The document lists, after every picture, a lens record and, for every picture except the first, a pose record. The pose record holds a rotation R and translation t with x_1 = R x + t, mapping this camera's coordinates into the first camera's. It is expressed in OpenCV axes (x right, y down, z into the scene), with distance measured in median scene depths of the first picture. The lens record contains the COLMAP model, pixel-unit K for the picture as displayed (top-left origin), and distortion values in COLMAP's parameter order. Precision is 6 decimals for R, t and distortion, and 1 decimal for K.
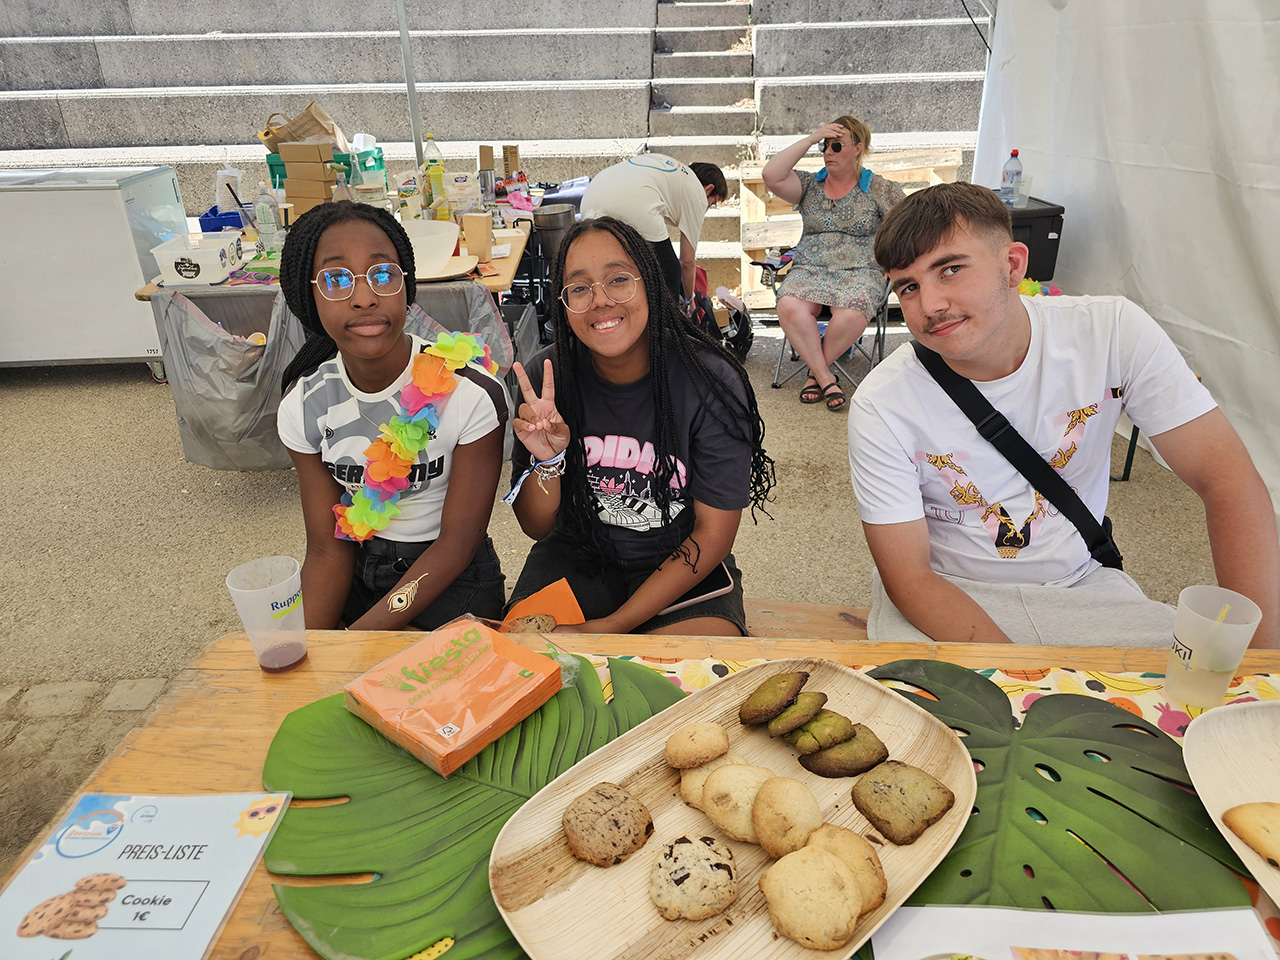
lens RADIAL K [[863.1, 0, 643.8], [0, 863.1, 479.4], [0, 0, 1]] dist [-0.005903, -0.005884]
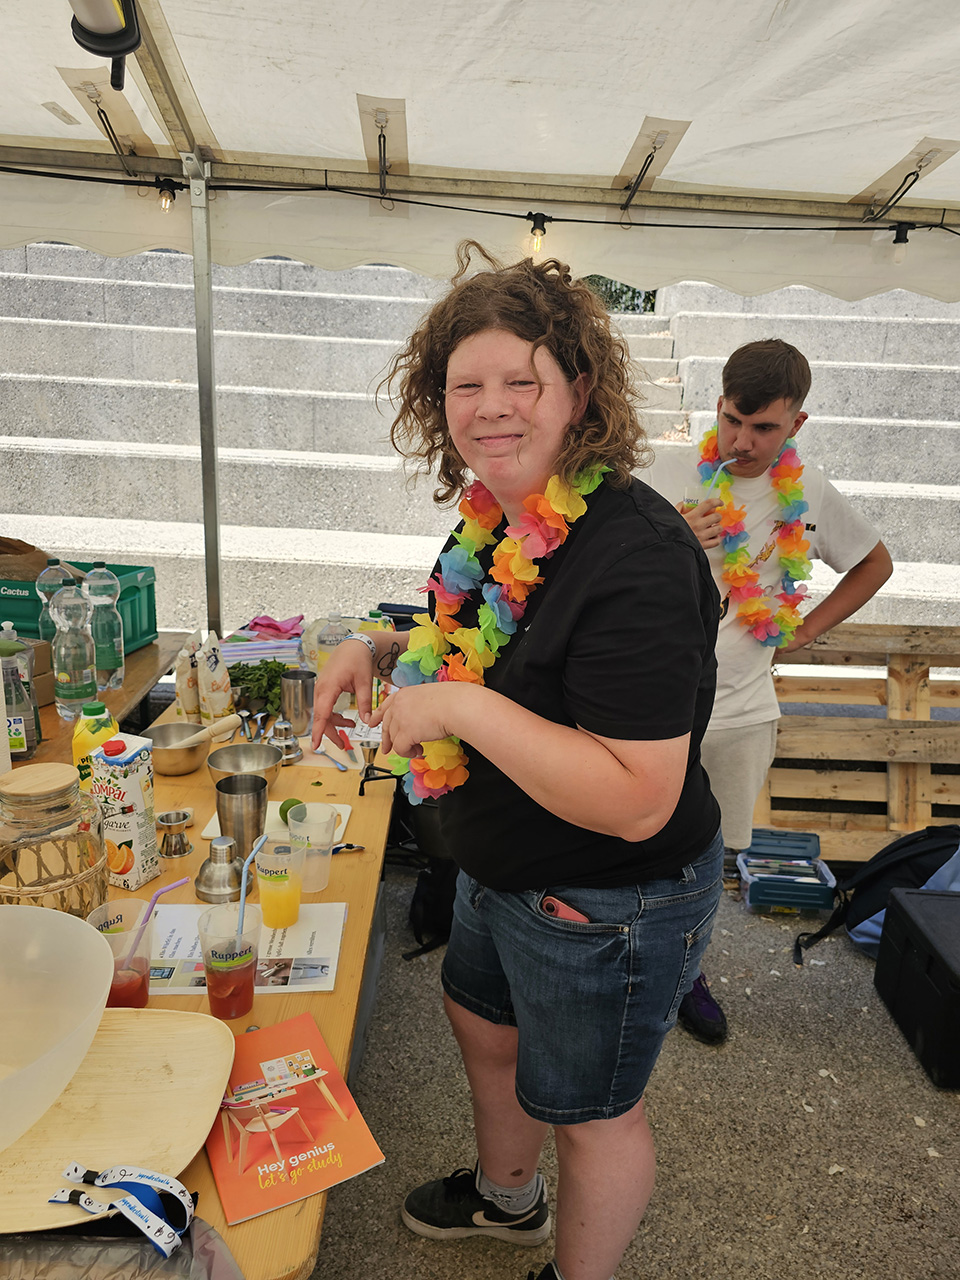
lens RADIAL K [[863.1, 0, 477.9], [0, 863.1, 639.7], [0, 0, 1]] dist [-0.005903, -0.005884]
pose [[0.997390, 0.071842, -0.007228, -0.050048], [-0.071767, 0.975337, -0.208727, -0.152482], [-0.007945, 0.208701, 0.977947, 0.289139]]
